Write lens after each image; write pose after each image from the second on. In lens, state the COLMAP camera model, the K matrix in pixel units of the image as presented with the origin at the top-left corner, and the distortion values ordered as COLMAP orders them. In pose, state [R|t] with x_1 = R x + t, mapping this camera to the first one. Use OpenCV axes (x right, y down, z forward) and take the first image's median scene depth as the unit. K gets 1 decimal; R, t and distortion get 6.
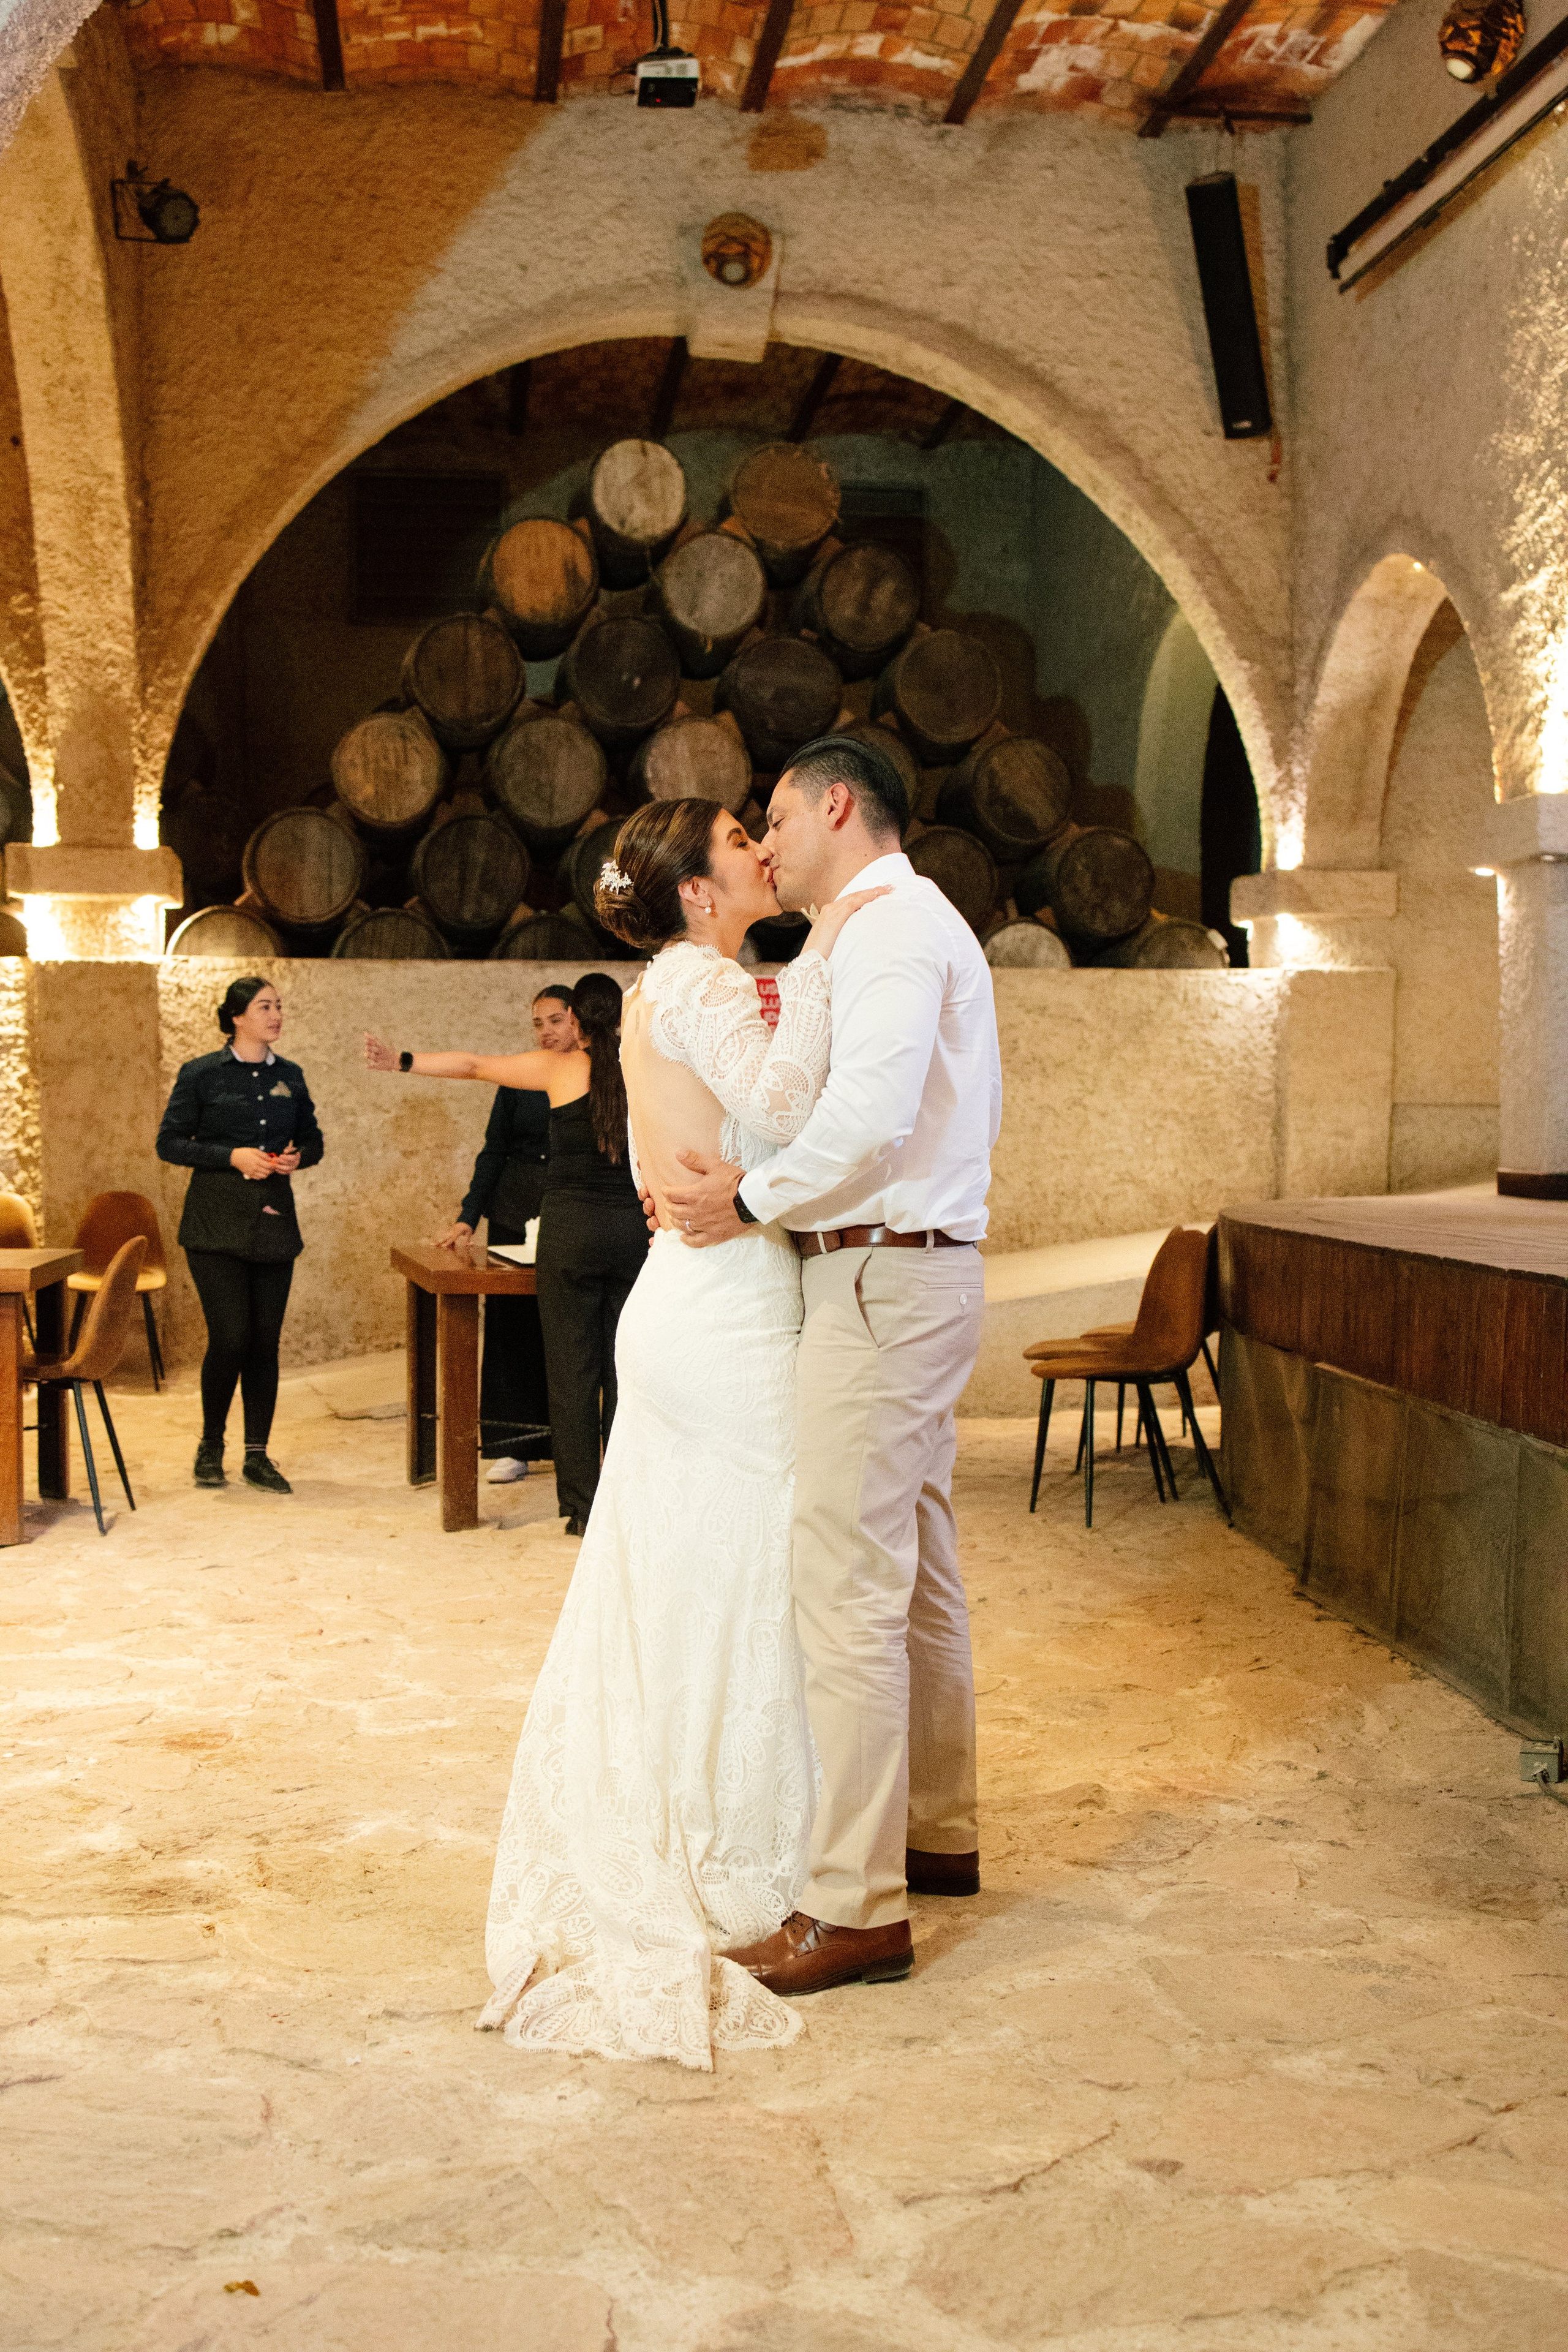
lens RADIAL K [[2411.4, 0, 784.0], [0, 2411.4, 1176.0], [0, 0, 1]] dist [-0.080512, 0.037059]
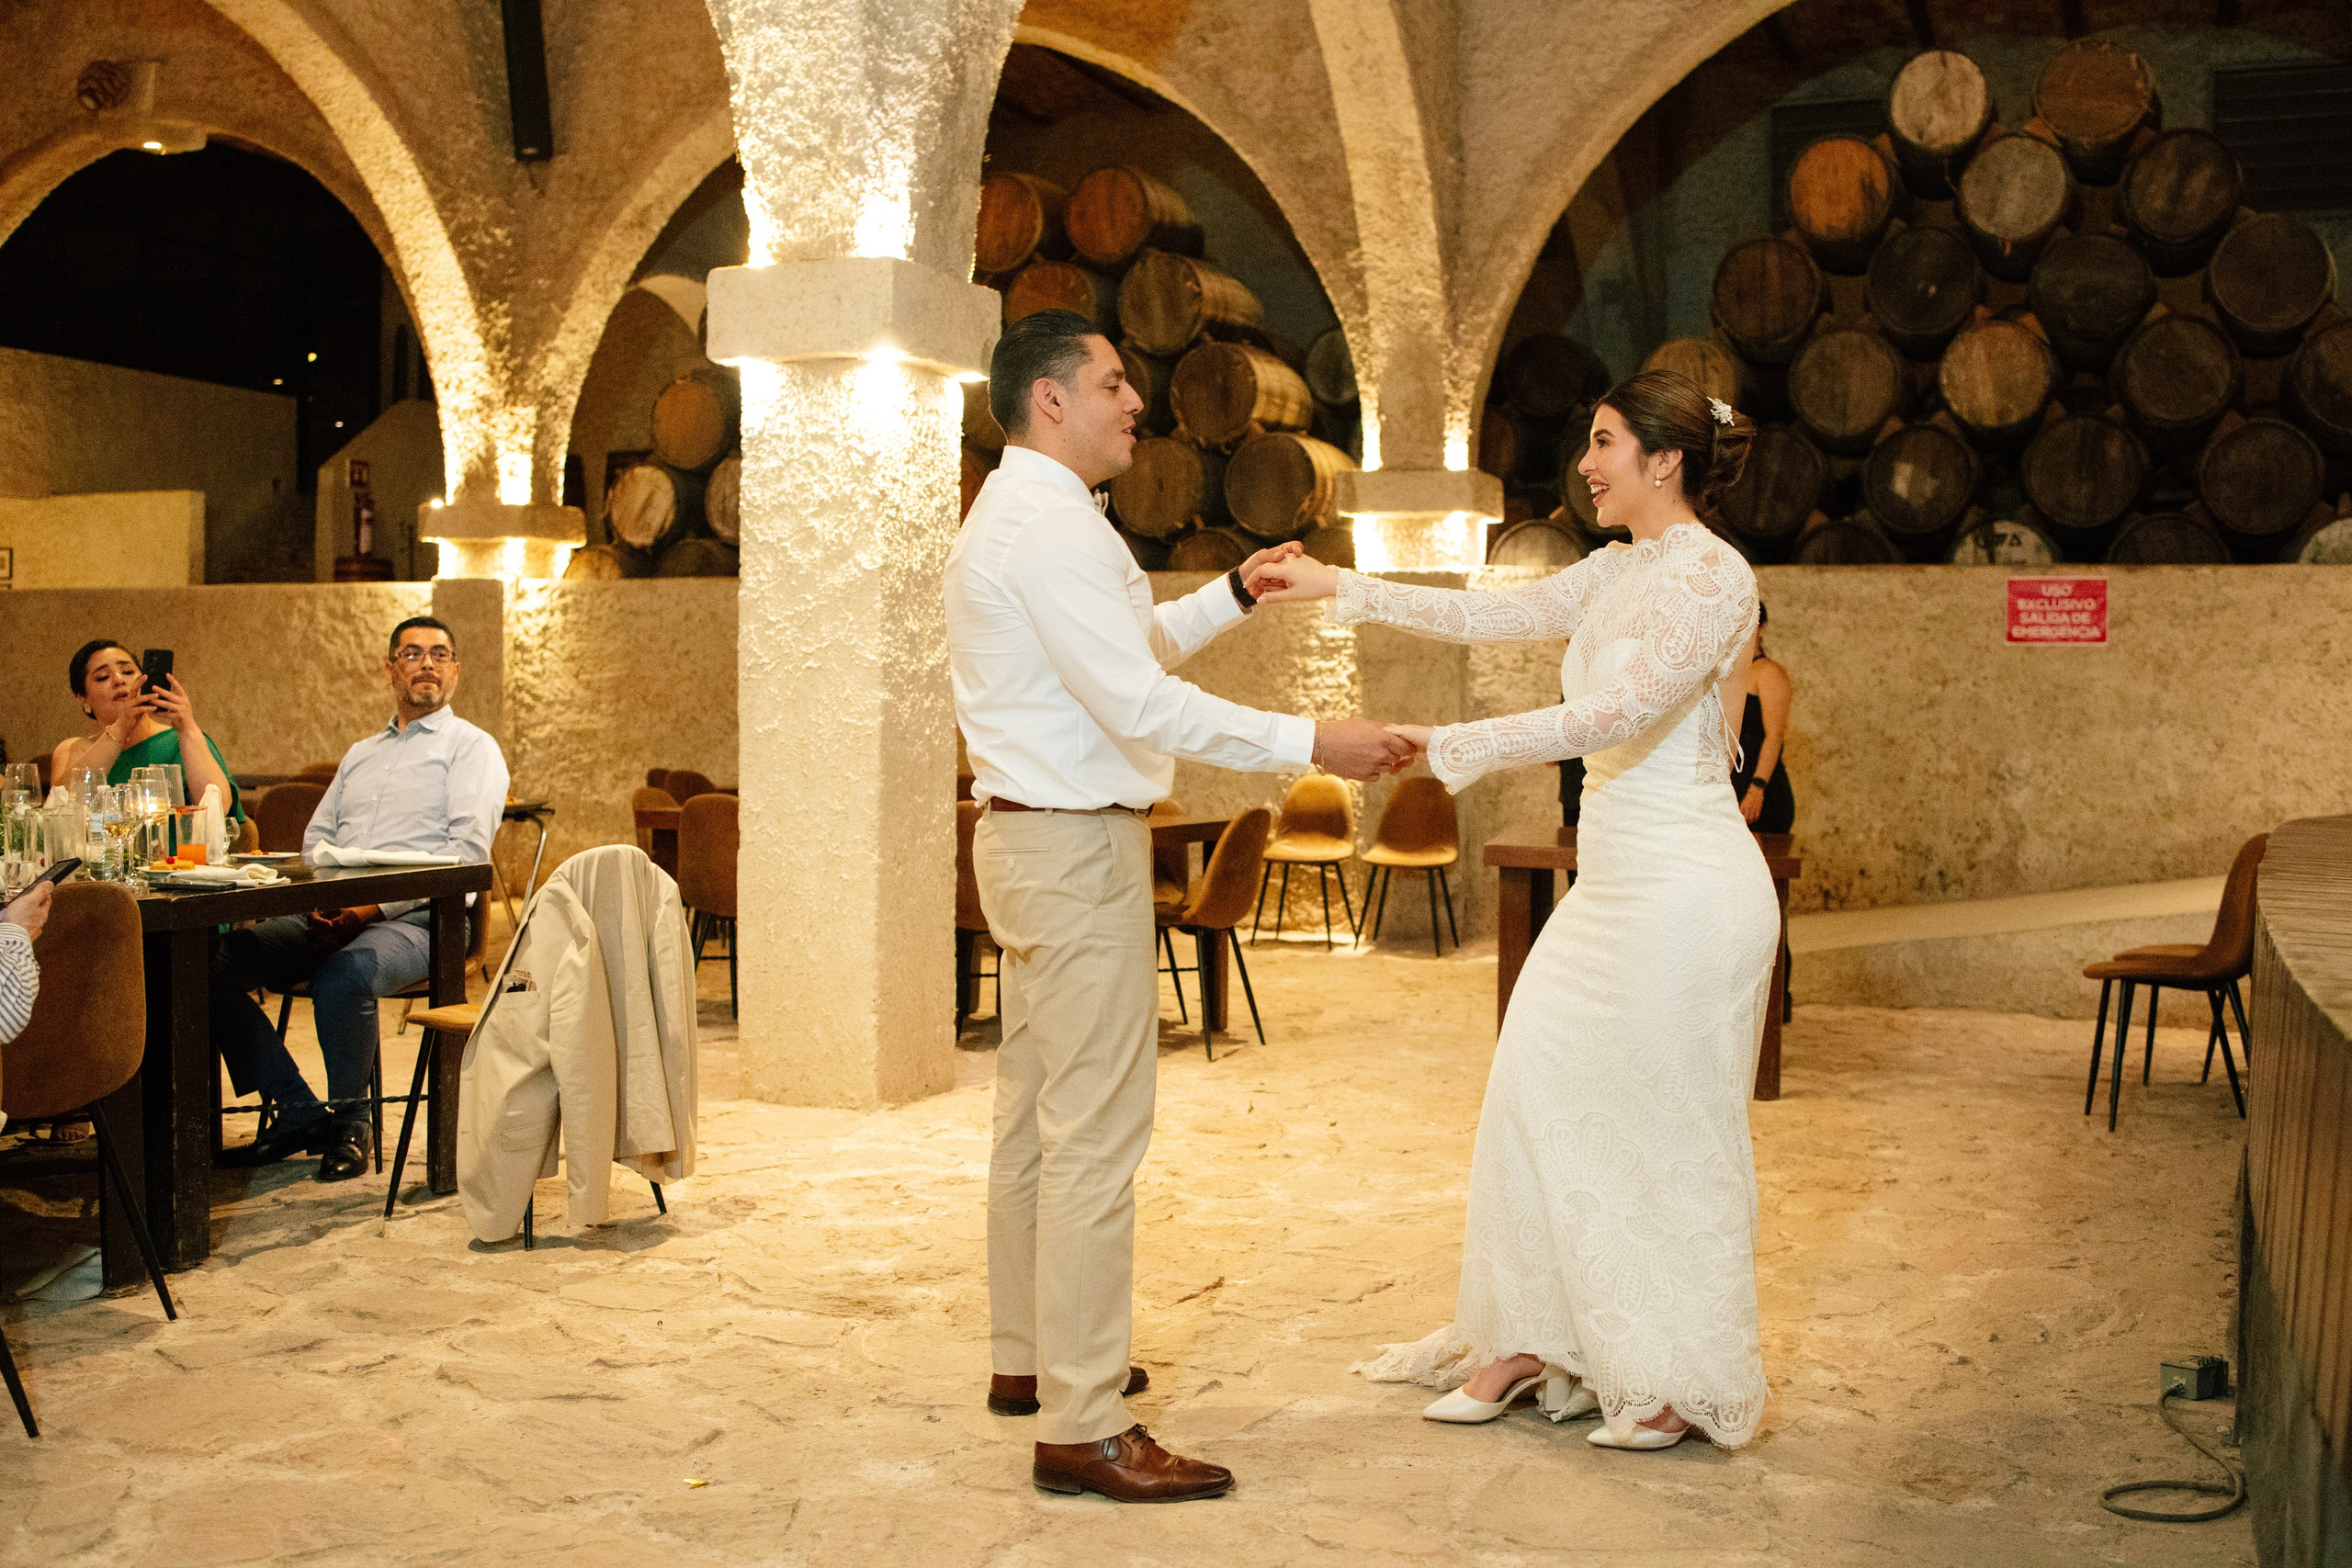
lens RADIAL K [[2308.0, 0, 1176.3], [0, 2308.0, 737.2], [0, 0, 1]] dist [-0.061395, 0.019001]
pose [[0.878230, 0.016289, -0.477962, 0.132039], [-0.024972, 0.999618, -0.011818, 0.003218], [0.477587, 0.022315, 0.878301, 0.001468]]
